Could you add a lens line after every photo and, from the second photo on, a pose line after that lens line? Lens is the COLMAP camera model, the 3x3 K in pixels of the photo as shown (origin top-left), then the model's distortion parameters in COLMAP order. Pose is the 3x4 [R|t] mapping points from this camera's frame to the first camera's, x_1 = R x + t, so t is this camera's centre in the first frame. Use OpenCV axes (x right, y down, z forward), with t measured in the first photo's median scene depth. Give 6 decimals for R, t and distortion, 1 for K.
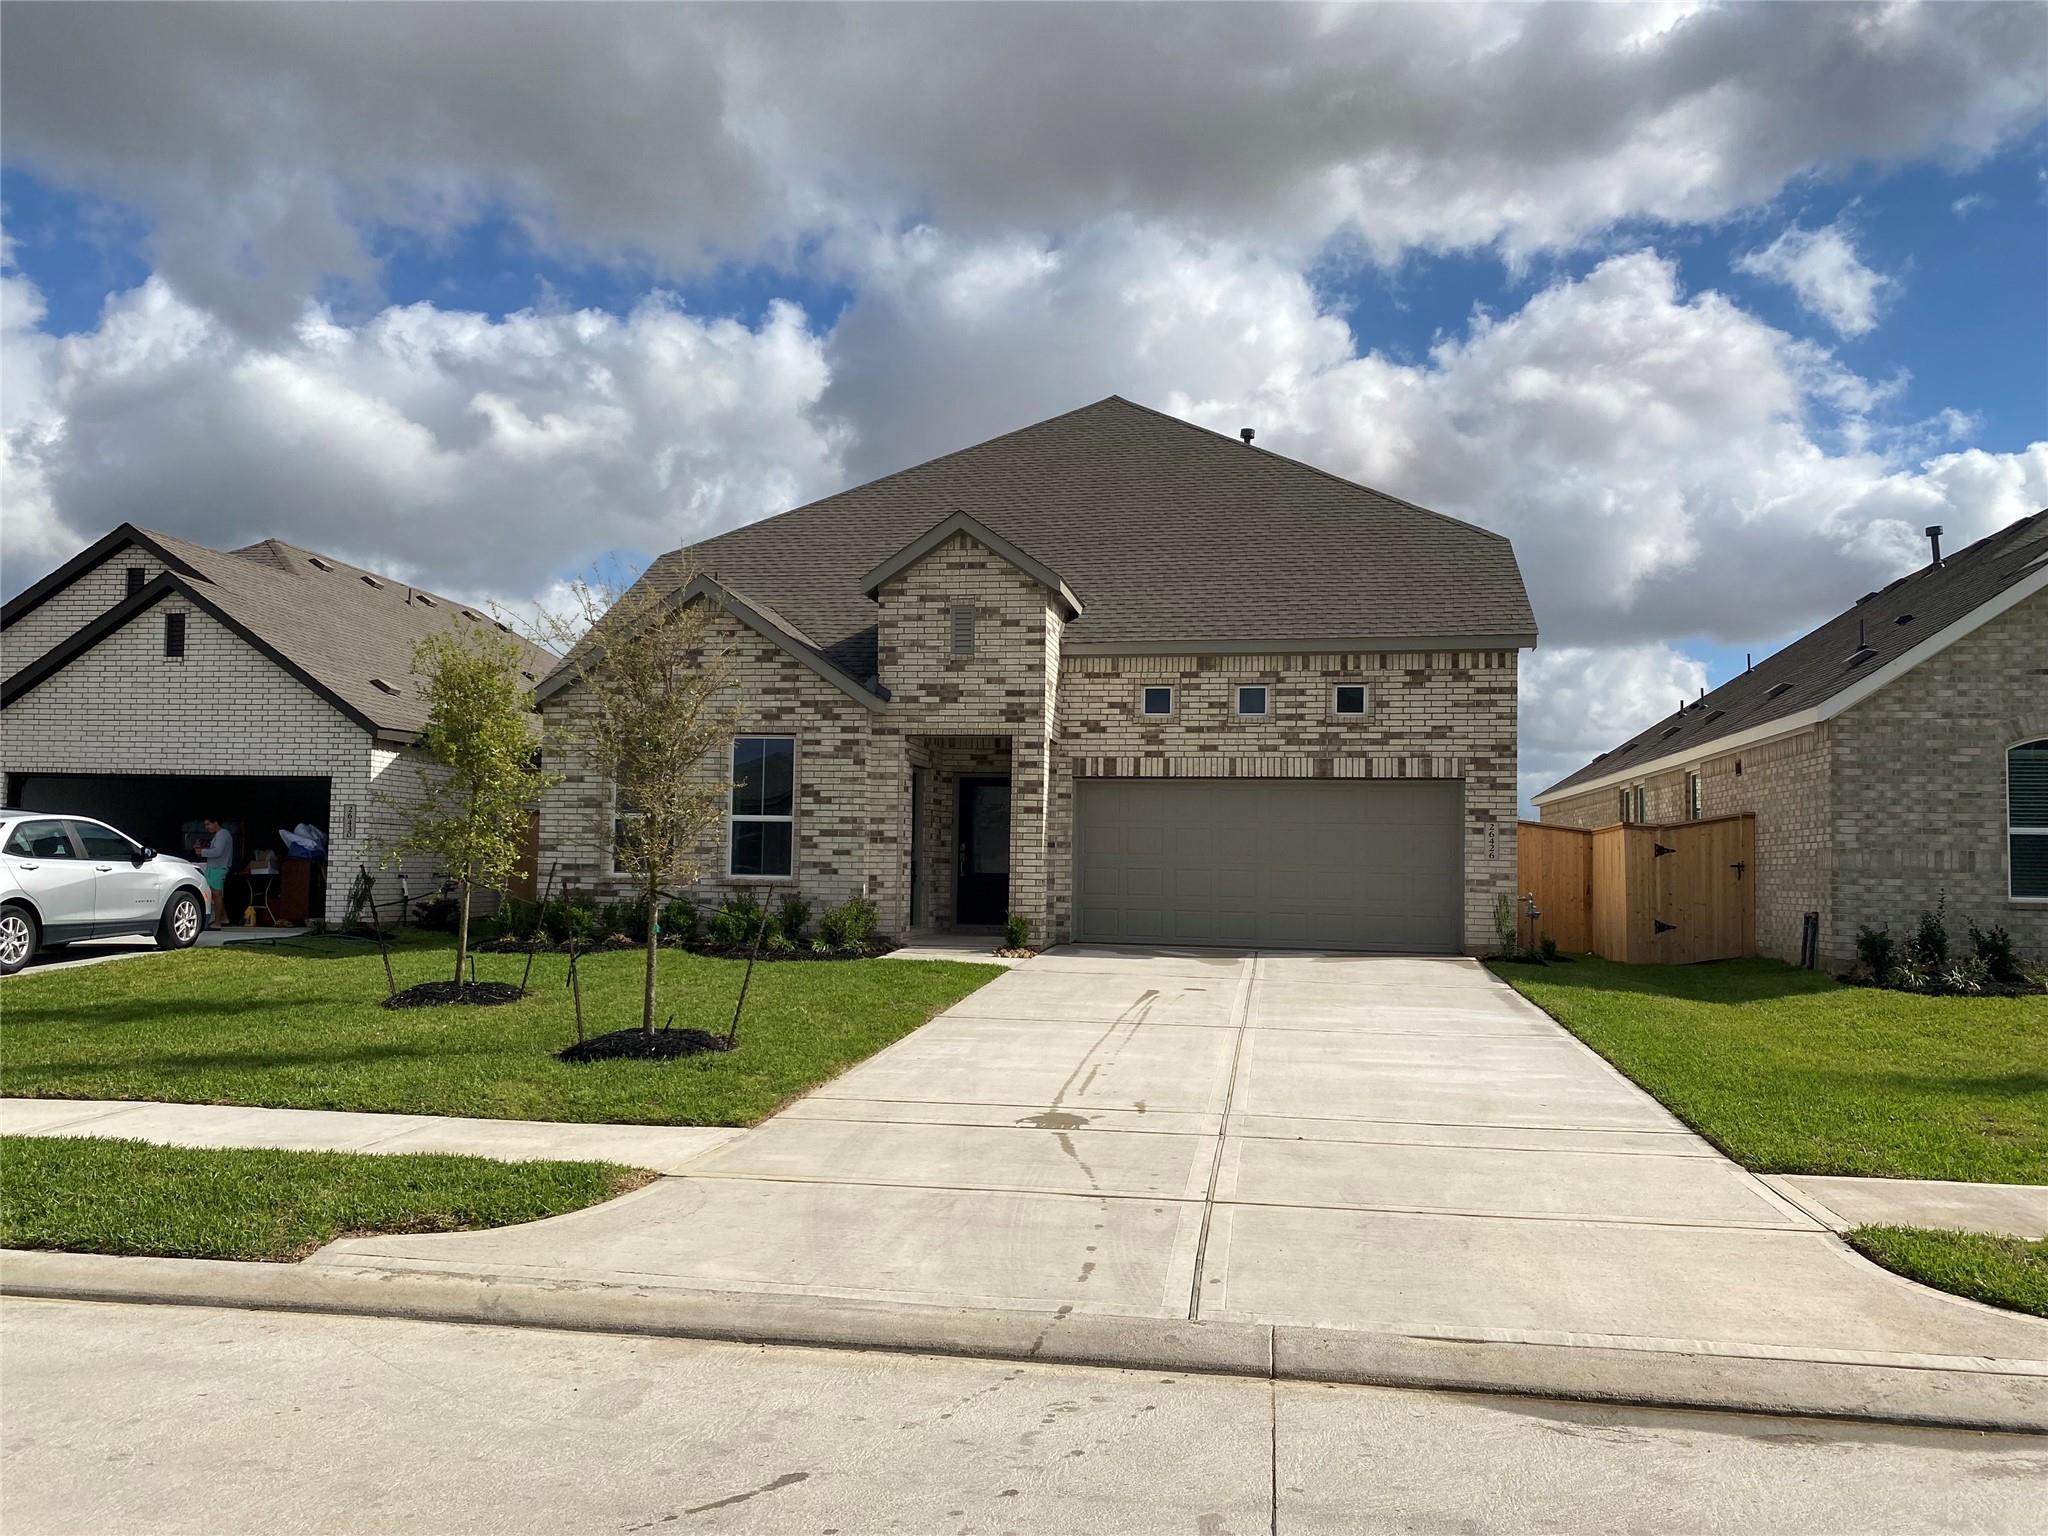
lens RADIAL K [[1549.5, 0, 1021.3], [0, 1549.5, 746.3], [0, 0, 1]] dist [0.043600, -0.025371]
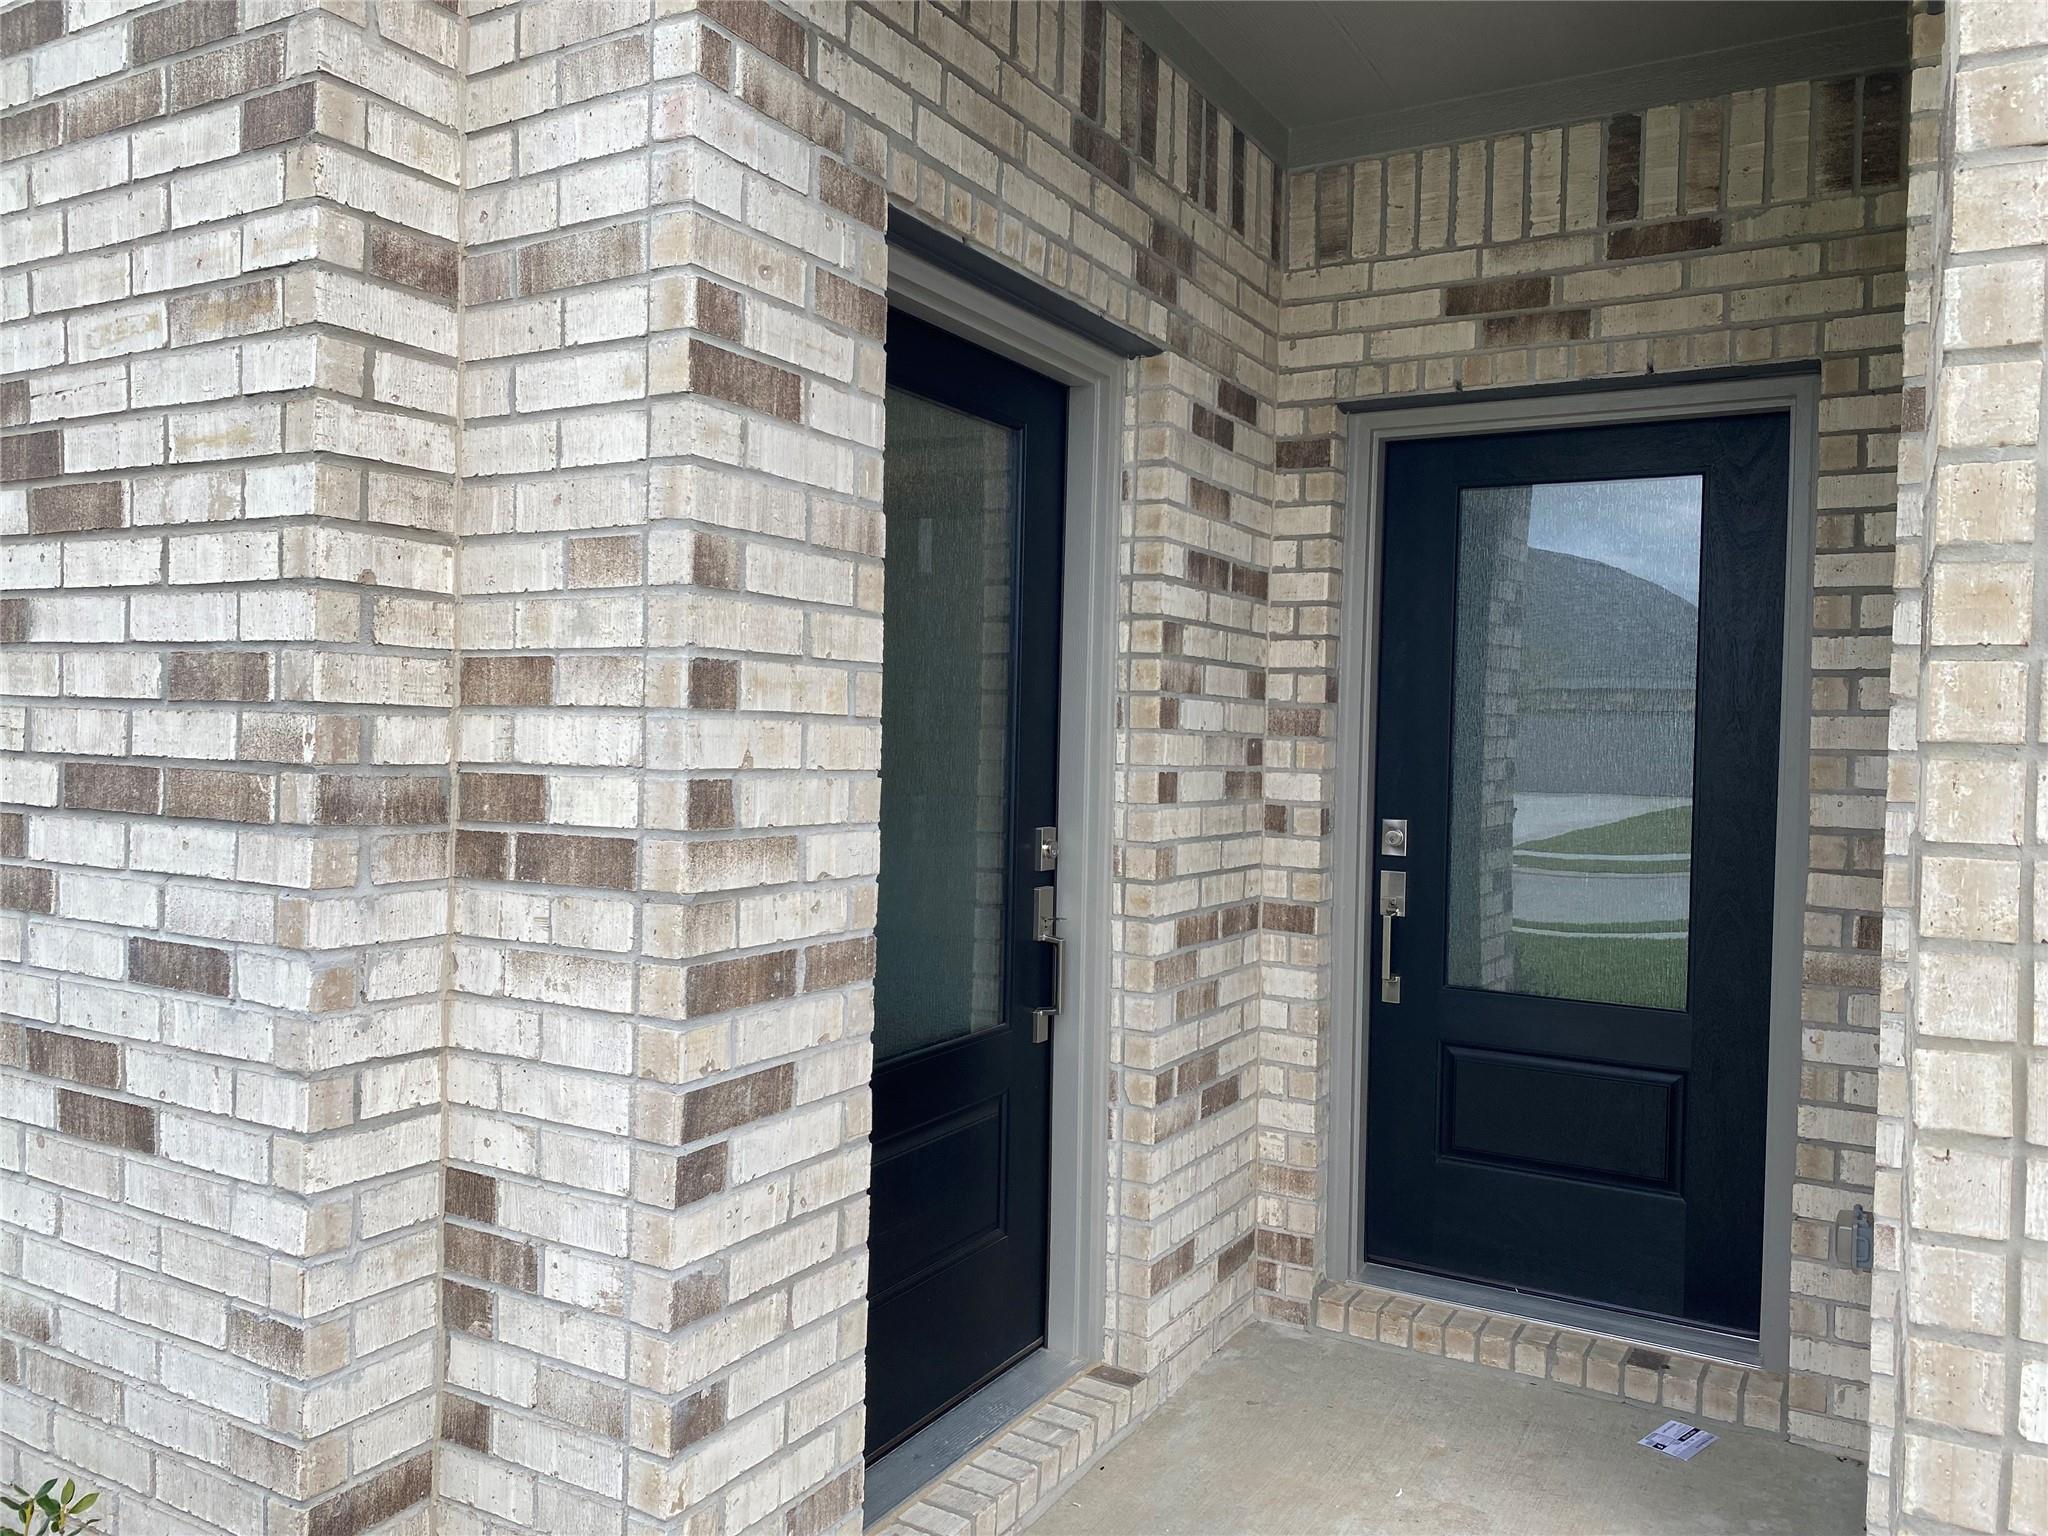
lens RADIAL K [[1549.5, 0, 1015.3], [0, 1549.5, 760.2], [0, 0, 1]] dist [0.043600, -0.025371]
pose [[0.942025, 0.011540, -0.335343, -0.021487], [0.017570, 0.996341, 0.083641, 0.045107], [0.335081, -0.084684, 0.938376, 0.909790]]
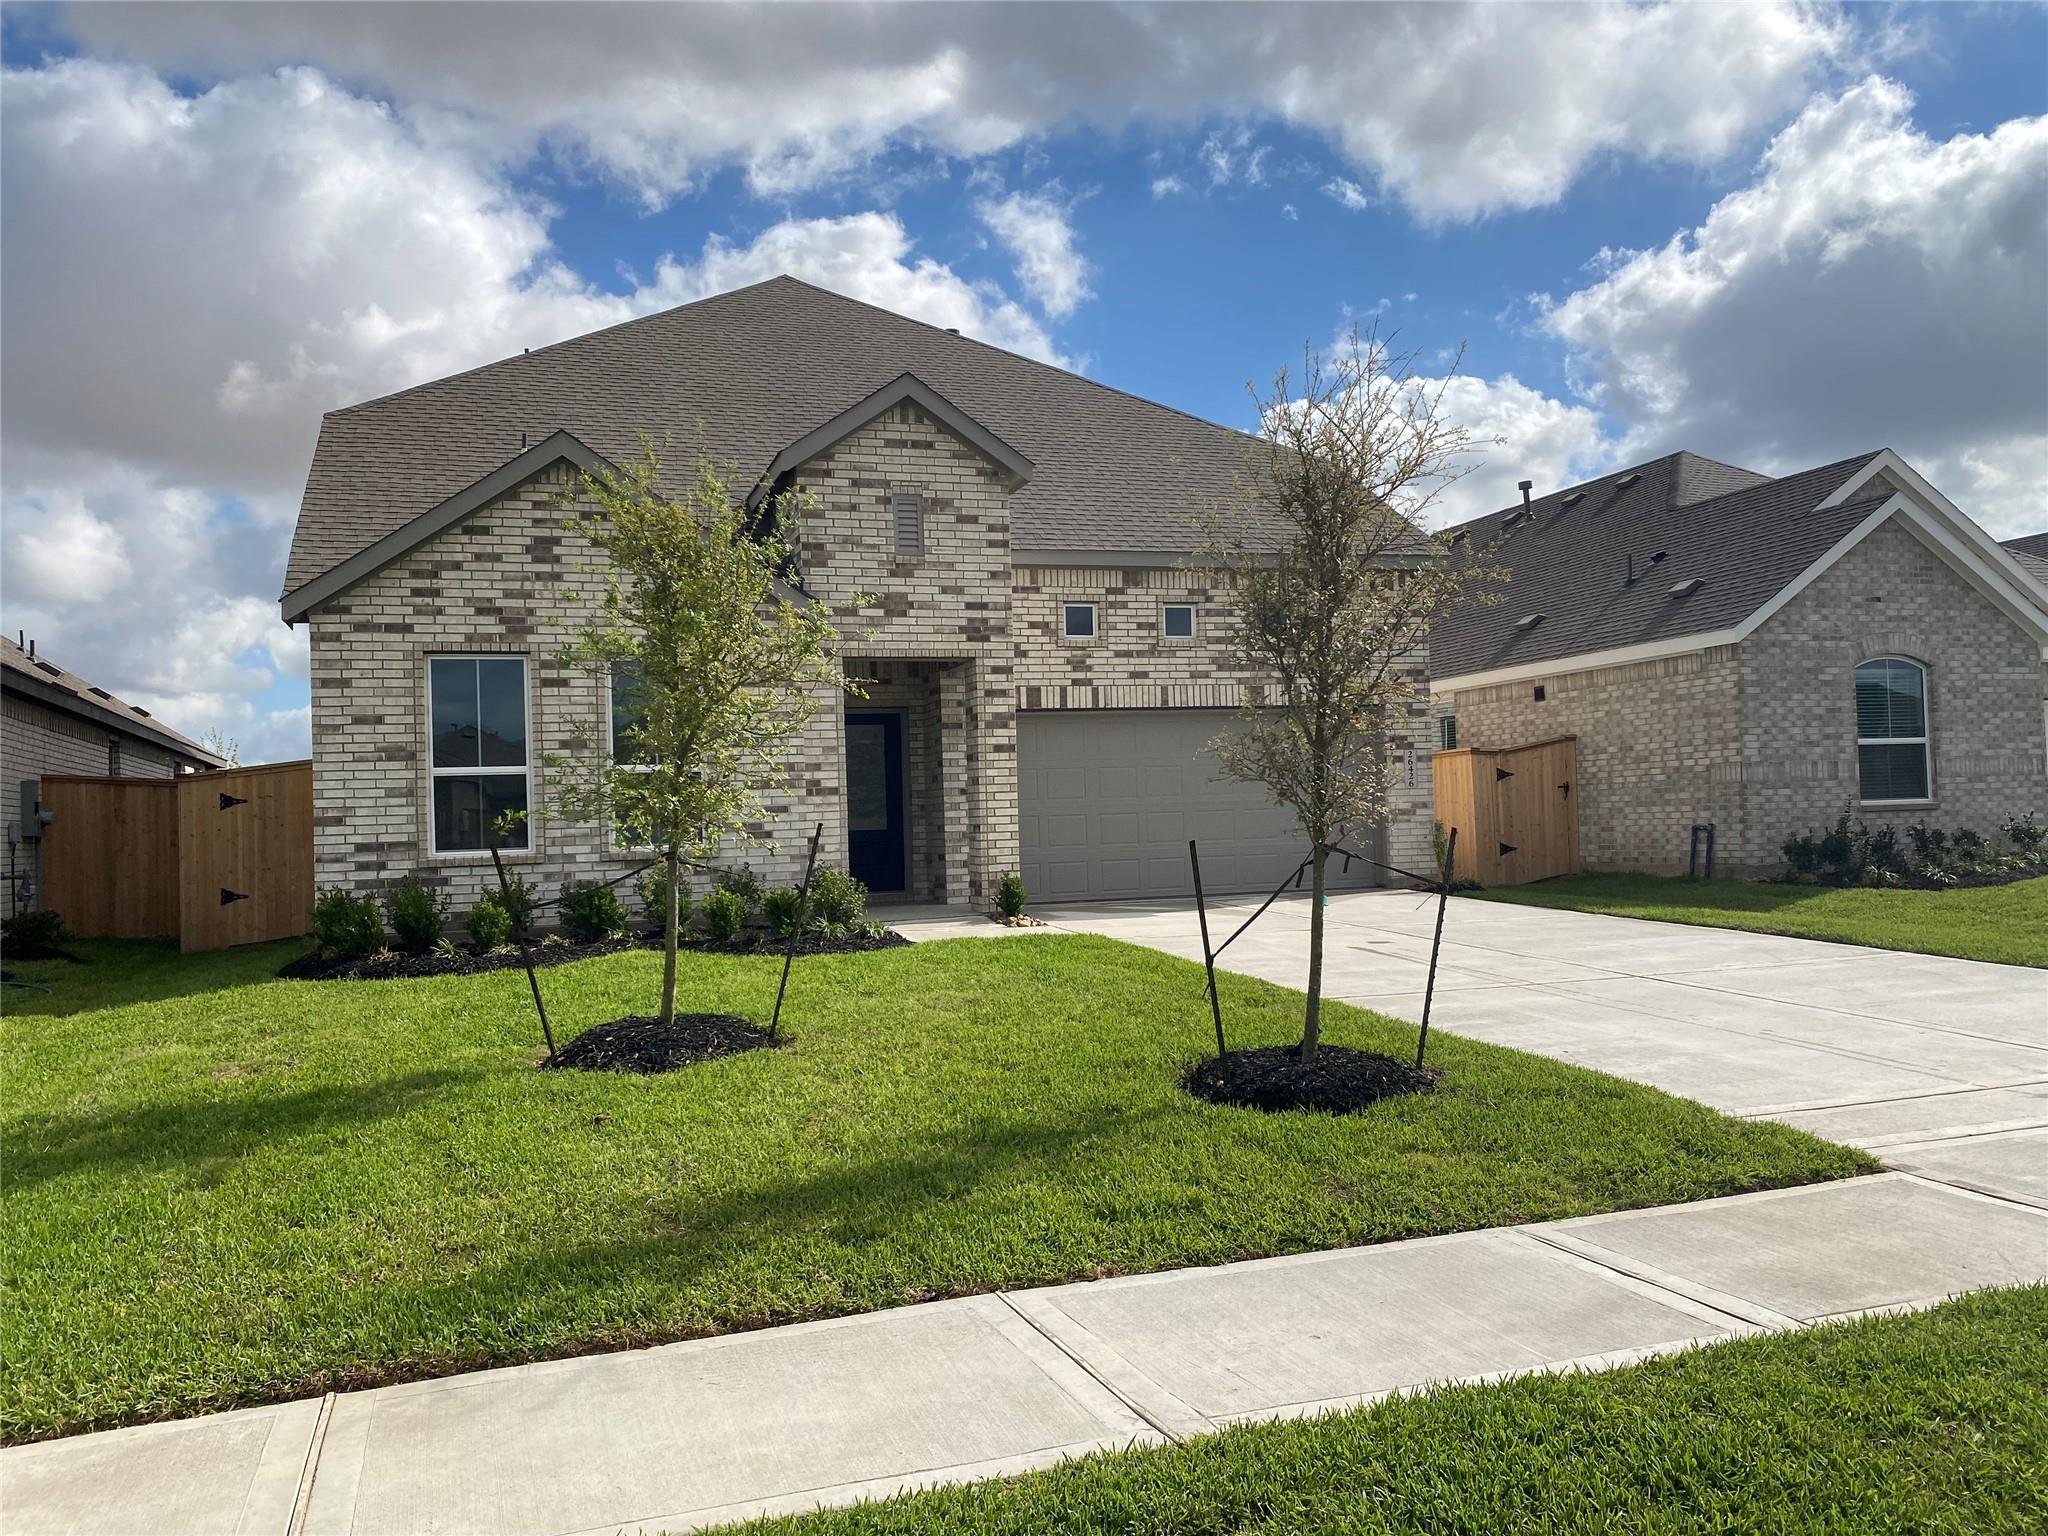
lens RADIAL K [[1549.5, 0, 1018.6], [0, 1549.5, 789.4], [0, 0, 1]] dist [0.043600, -0.025371]
pose [[0.880385, -0.035997, 0.472891, -0.371502], [0.010583, 0.998358, 0.056294, 0.016370], [-0.474141, -0.044556, 0.879321, 0.264162]]
